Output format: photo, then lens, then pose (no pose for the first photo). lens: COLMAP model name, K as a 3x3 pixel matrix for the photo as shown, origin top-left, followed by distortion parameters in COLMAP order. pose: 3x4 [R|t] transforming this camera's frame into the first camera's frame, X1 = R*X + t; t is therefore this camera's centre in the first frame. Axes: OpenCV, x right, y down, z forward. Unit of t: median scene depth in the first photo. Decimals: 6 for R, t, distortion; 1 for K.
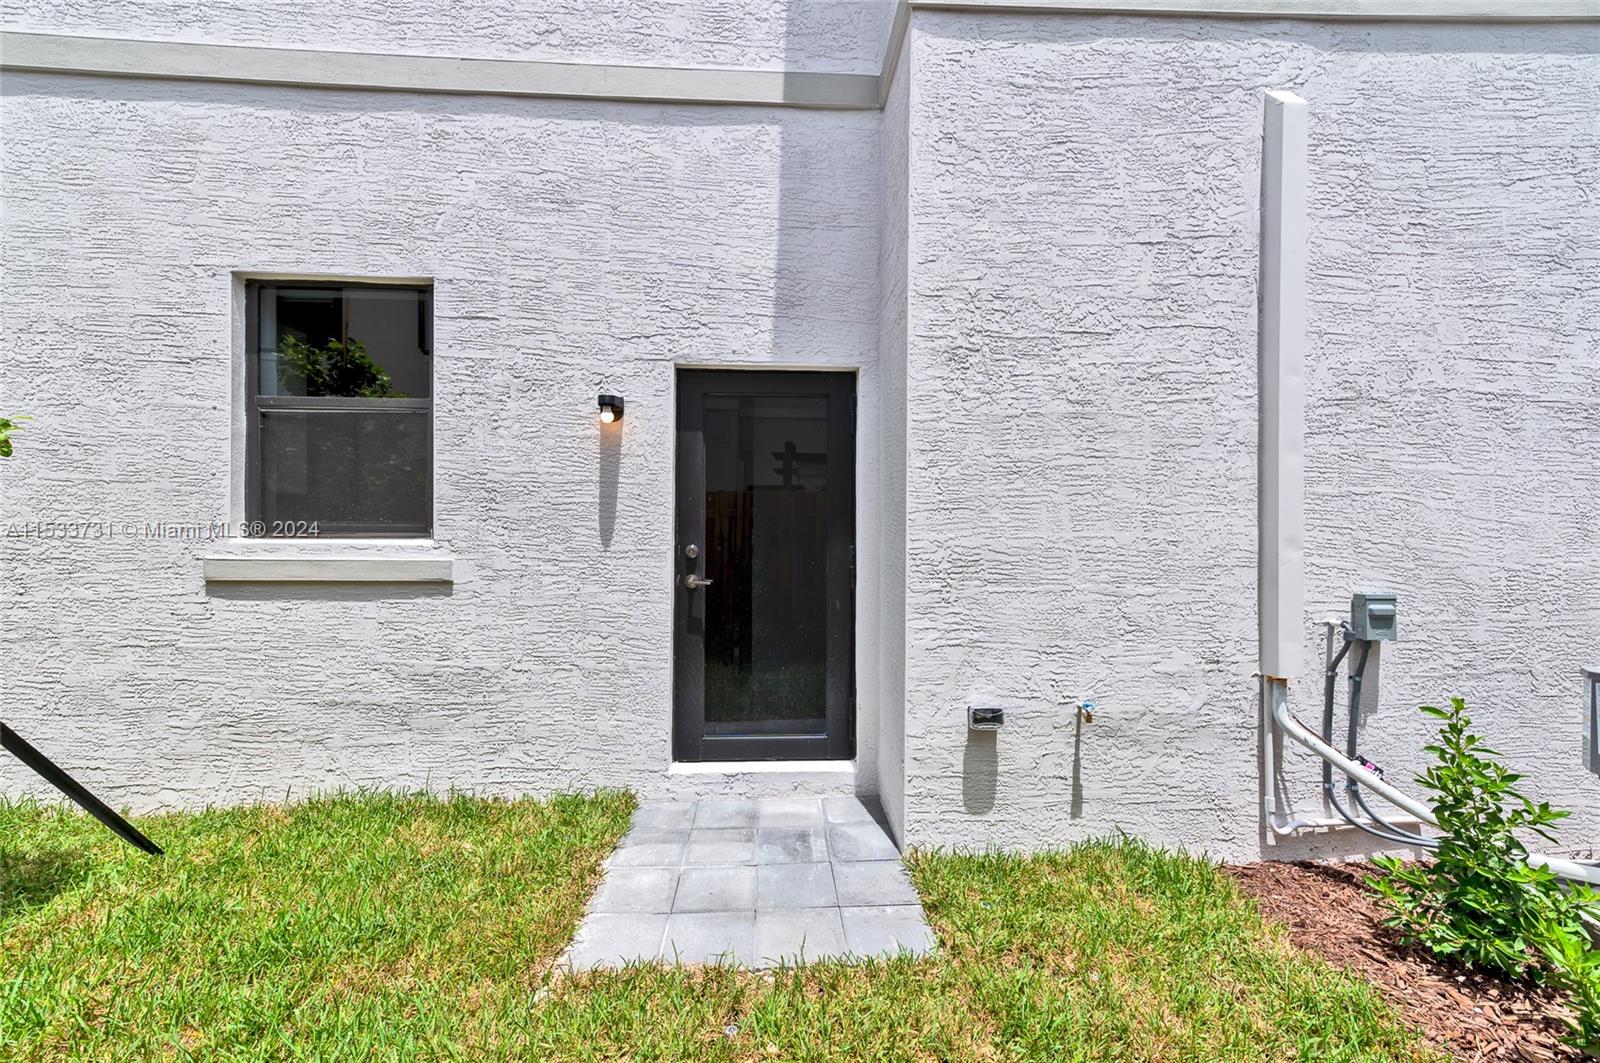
lens RADIAL K [[630.3, 0, 799.0], [0, 630.3, 523.8], [0, 0, 1]] dist [0.013452, 0.000432]
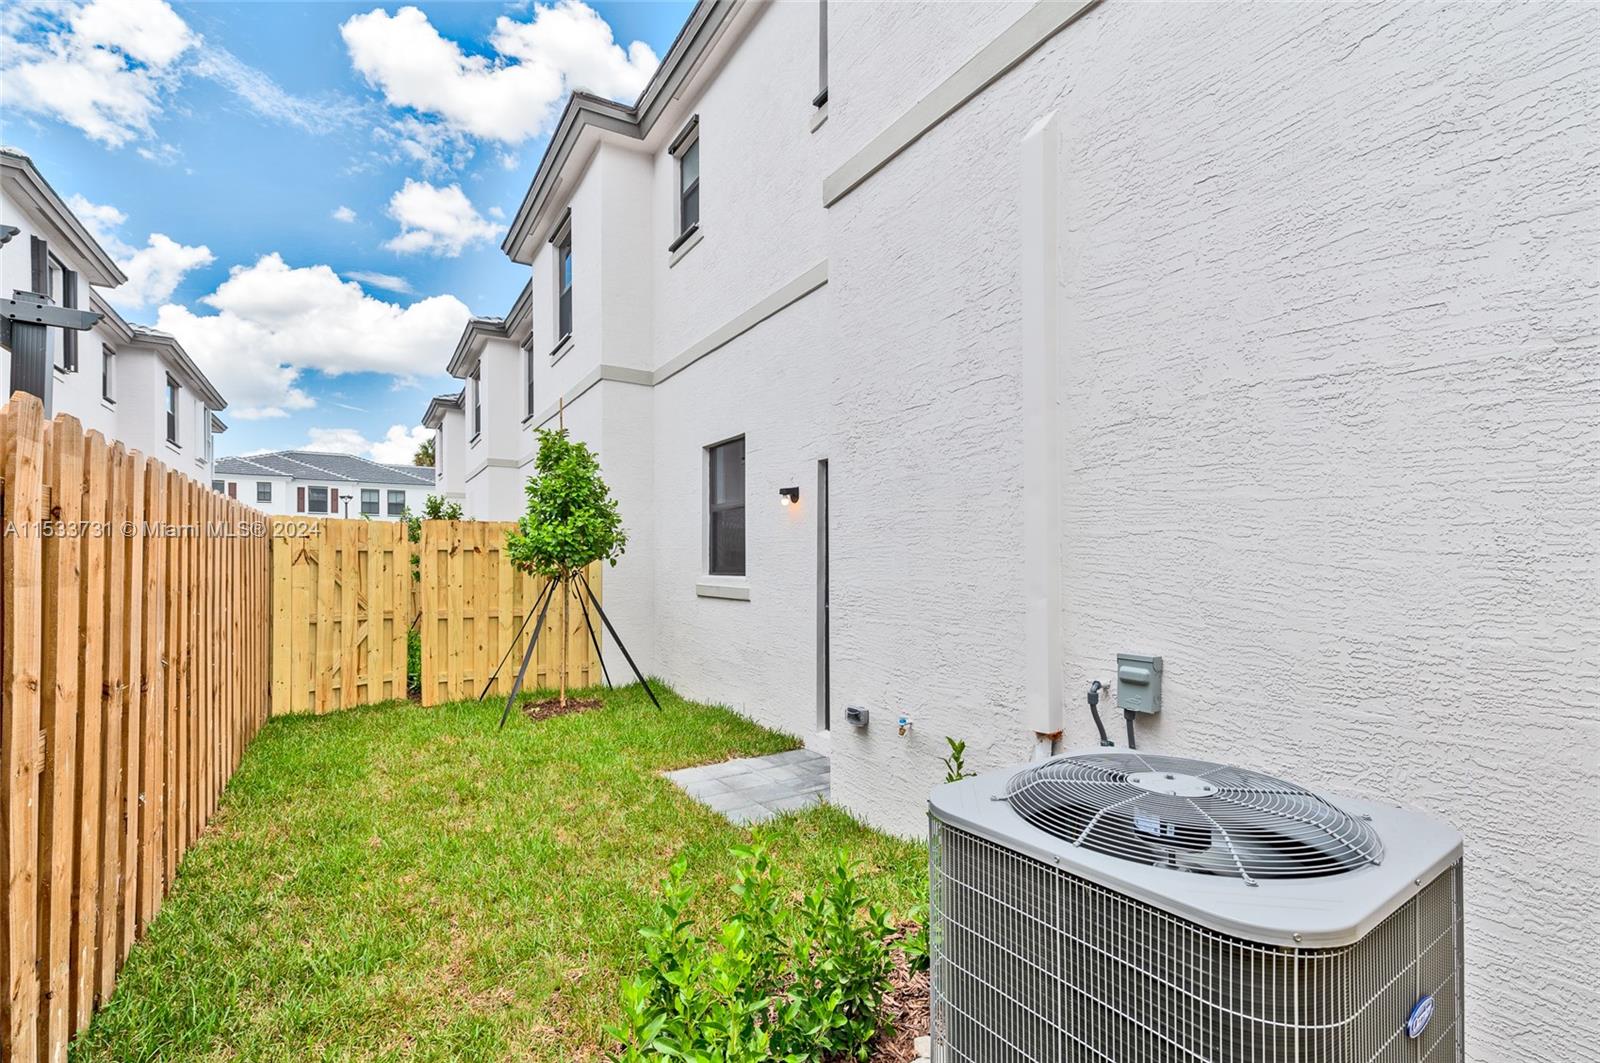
lens RADIAL K [[729.5, 0, 802.1], [0, 729.5, 547.4], [0, 0, 1]] dist [-0.000039, -0.000176]
pose [[0.483011, -0.023668, -0.875295, 1.500764], [0.011121, 0.999720, -0.020896, -0.014183], [0.875544, 0.000358, 0.483138, 0.154416]]
